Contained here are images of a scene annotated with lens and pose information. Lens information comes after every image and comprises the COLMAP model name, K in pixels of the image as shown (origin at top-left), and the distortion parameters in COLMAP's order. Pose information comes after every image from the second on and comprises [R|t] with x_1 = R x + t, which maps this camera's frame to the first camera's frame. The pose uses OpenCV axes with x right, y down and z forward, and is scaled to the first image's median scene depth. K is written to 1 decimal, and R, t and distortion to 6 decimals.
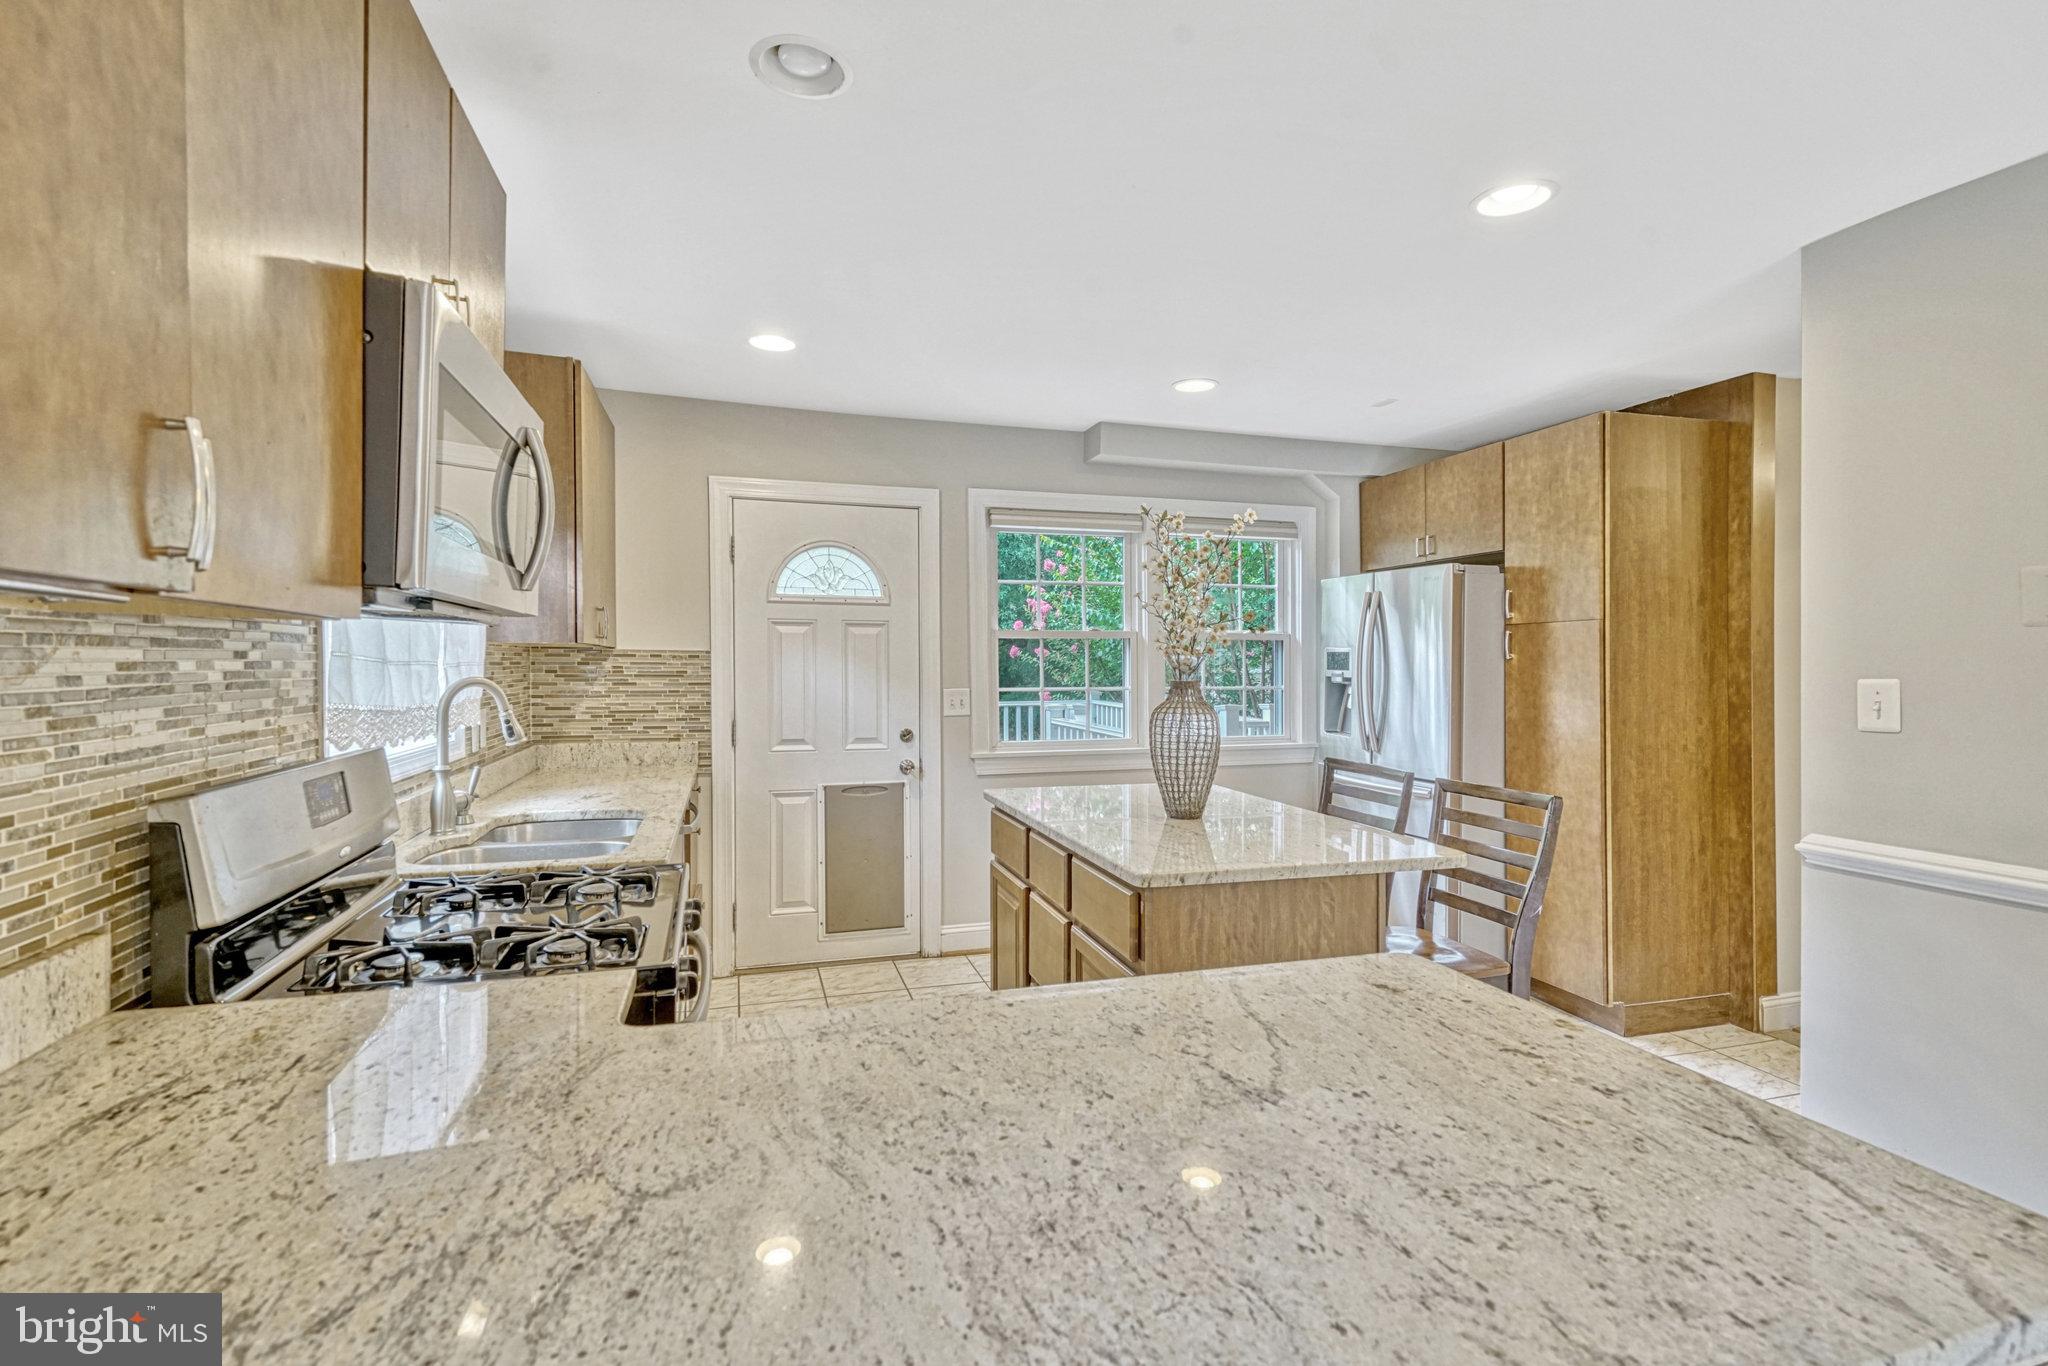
lens RADIAL K [[943.9, 0, 1007.4], [0, 943.9, 655.0], [0, 0, 1]] dist [0.012331, -0.000802]
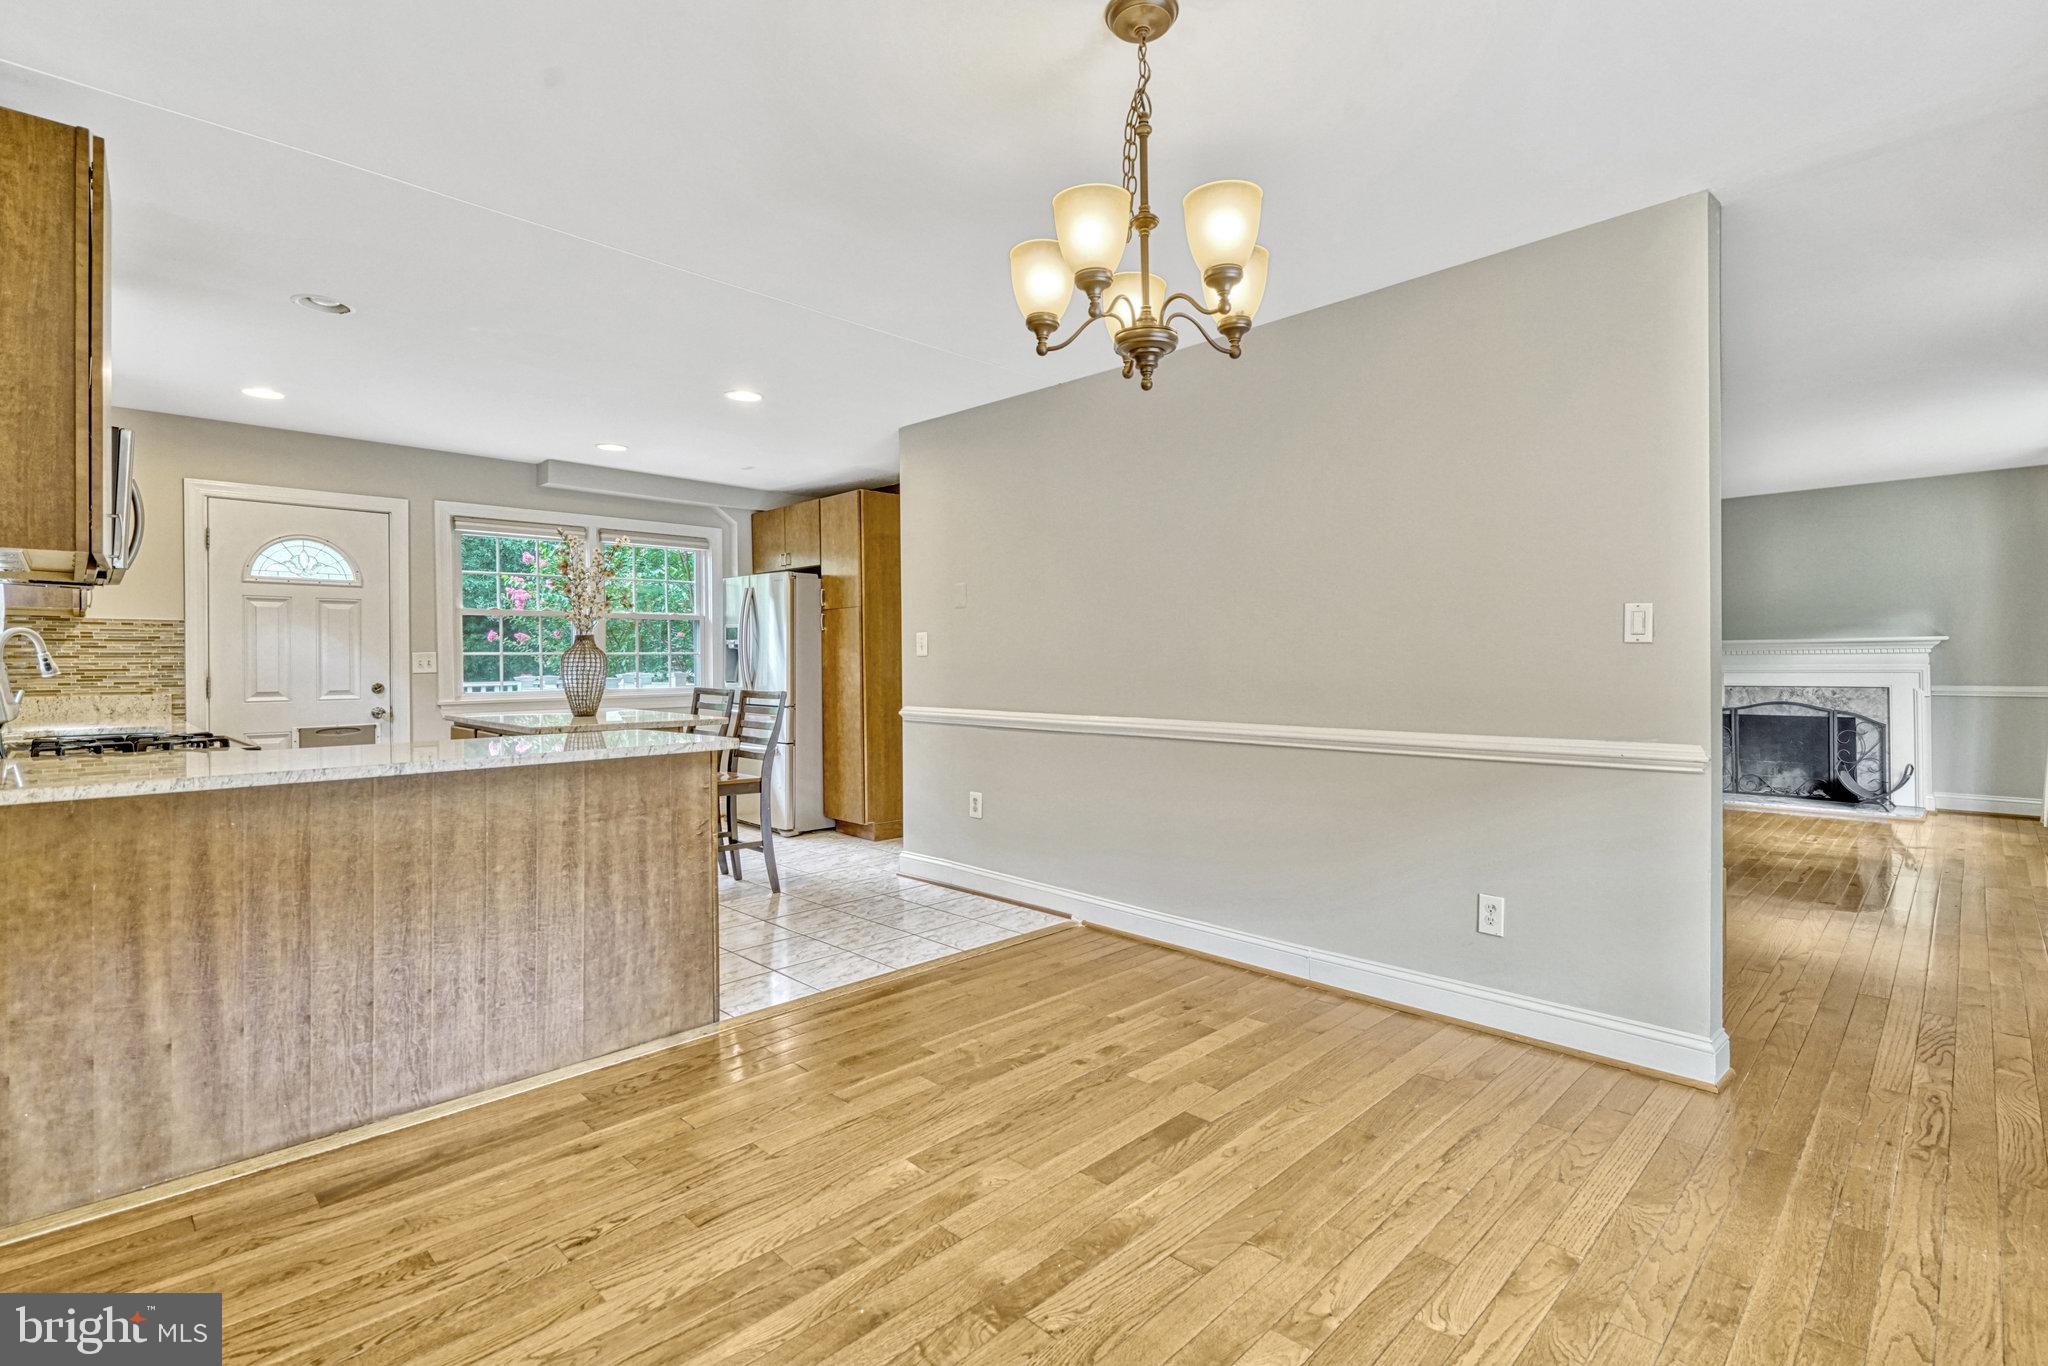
lens RADIAL K [[938.3, 0, 1024.5], [0, 938.3, 642.7], [0, 0, 1]] dist [0.037403, -0.025280]
pose [[0.875355, -0.000846, 0.483479, 0.040833], [0.005157, 0.999958, -0.007586, 0.038627], [-0.483453, 0.009134, 0.875323, -0.586485]]
